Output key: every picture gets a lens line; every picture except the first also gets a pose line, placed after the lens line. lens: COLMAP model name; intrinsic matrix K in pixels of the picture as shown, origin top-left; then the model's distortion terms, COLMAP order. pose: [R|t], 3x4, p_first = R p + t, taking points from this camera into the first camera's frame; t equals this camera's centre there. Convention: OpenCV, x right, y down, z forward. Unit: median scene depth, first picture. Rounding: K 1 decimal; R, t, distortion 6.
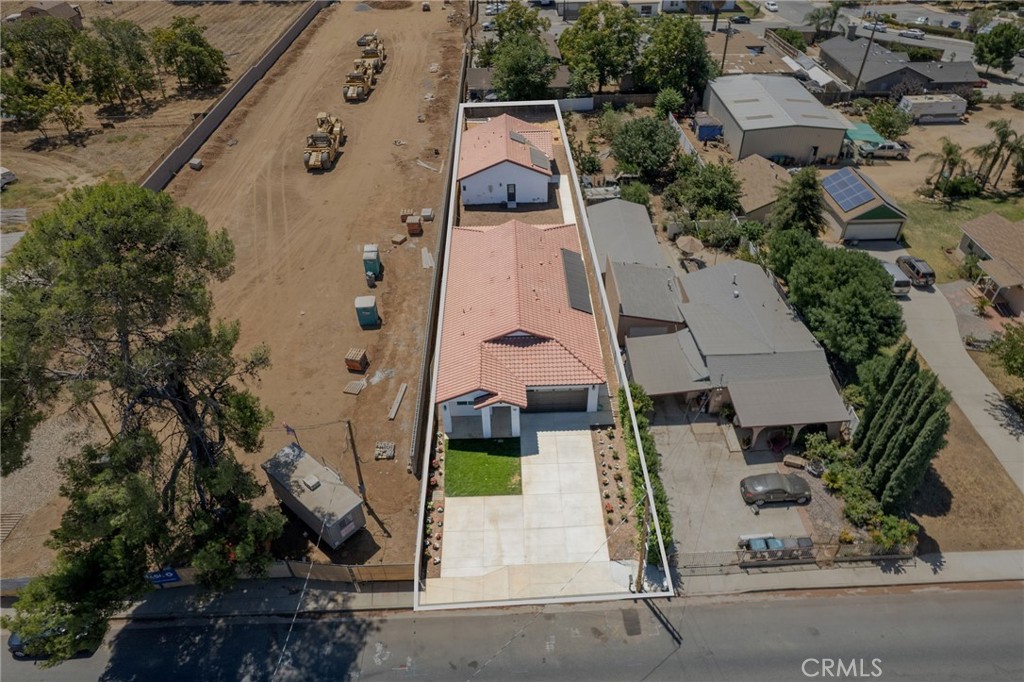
lens RADIAL K [[649.5, 0, 515.0], [0, 649.5, 342.9], [0, 0, 1]] dist [-0.079864, 0.066362]
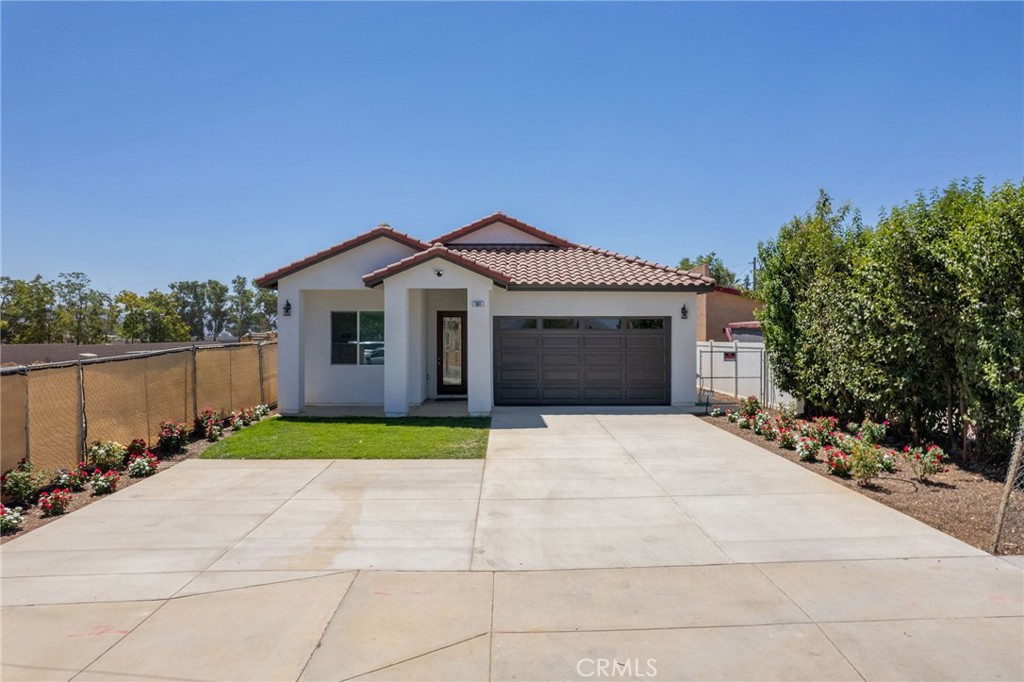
lens RADIAL K [[649.5, 0, 515.0], [0, 649.5, 342.9], [0, 0, 1]] dist [-0.079864, 0.066362]
pose [[0.999916, 0.012956, 0.000270, 0.015751], [-0.009823, 0.771381, -0.636297, 0.241204], [-0.008453, 0.636241, 0.771444, 0.507328]]
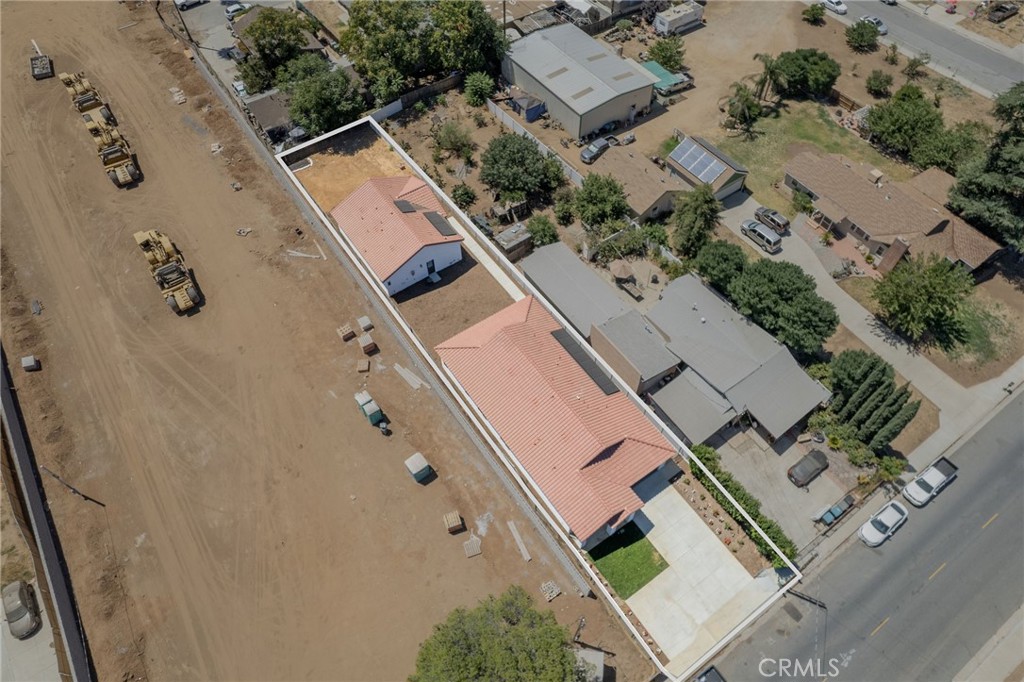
lens RADIAL K [[649.5, 0, 515.0], [0, 649.5, 342.9], [0, 0, 1]] dist [-0.079864, 0.066362]
pose [[0.834006, -0.445367, 0.325702, -0.311951], [0.348792, 0.882953, 0.314226, -0.448989], [-0.427525, -0.148464, 0.891729, 0.028091]]
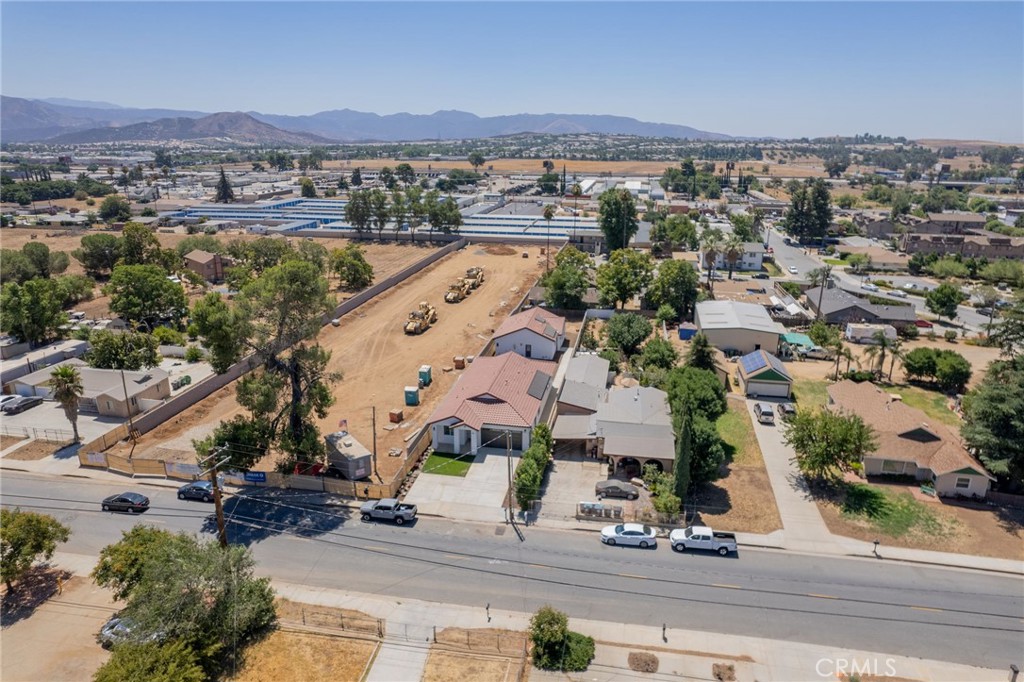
lens RADIAL K [[649.5, 0, 515.0], [0, 649.5, 342.9], [0, 0, 1]] dist [-0.079864, 0.066362]
pose [[0.976875, 0.087503, -0.195083, 0.284209], [-0.154625, 0.919286, -0.361945, 0.329630], [0.147666, 0.383740, 0.911558, -0.412266]]
